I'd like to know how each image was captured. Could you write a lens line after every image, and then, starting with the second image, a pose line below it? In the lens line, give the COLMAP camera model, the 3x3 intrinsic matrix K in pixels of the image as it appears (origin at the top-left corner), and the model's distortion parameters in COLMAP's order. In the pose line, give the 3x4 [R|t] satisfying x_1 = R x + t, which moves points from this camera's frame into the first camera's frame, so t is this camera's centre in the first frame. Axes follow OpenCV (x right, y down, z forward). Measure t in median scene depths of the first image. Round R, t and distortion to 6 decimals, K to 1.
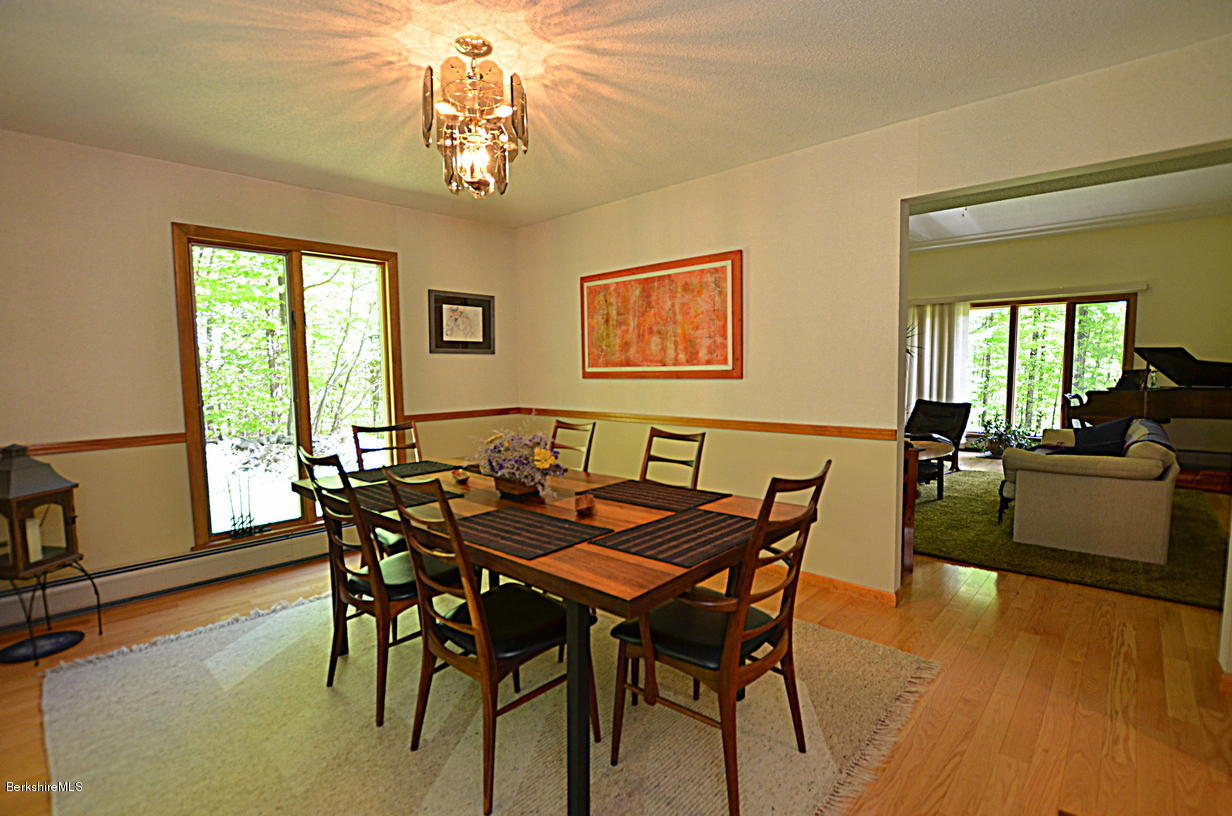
lens RADIAL K [[555.8, 0, 627.7], [0, 555.8, 411.9], [0, 0, 1]] dist [-0.029934, 0.001302]
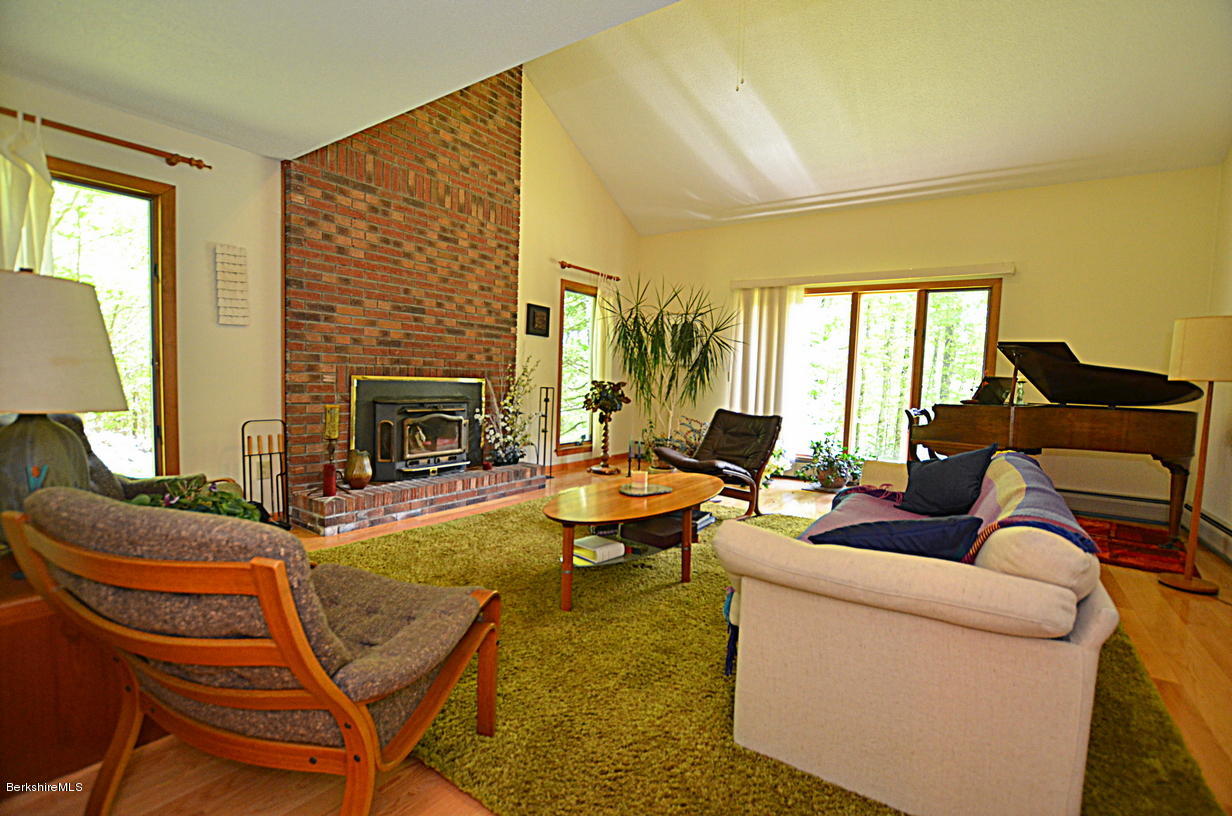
lens RADIAL K [[555.8, 0, 616.8], [0, 555.8, 409.3], [0, 0, 1]] dist [-0.029934, 0.001302]
pose [[0.987769, 0.037844, 0.151260, 0.300577], [-0.035356, 0.999192, -0.019102, -0.004139], [-0.151860, 0.013520, 0.988309, 0.327573]]
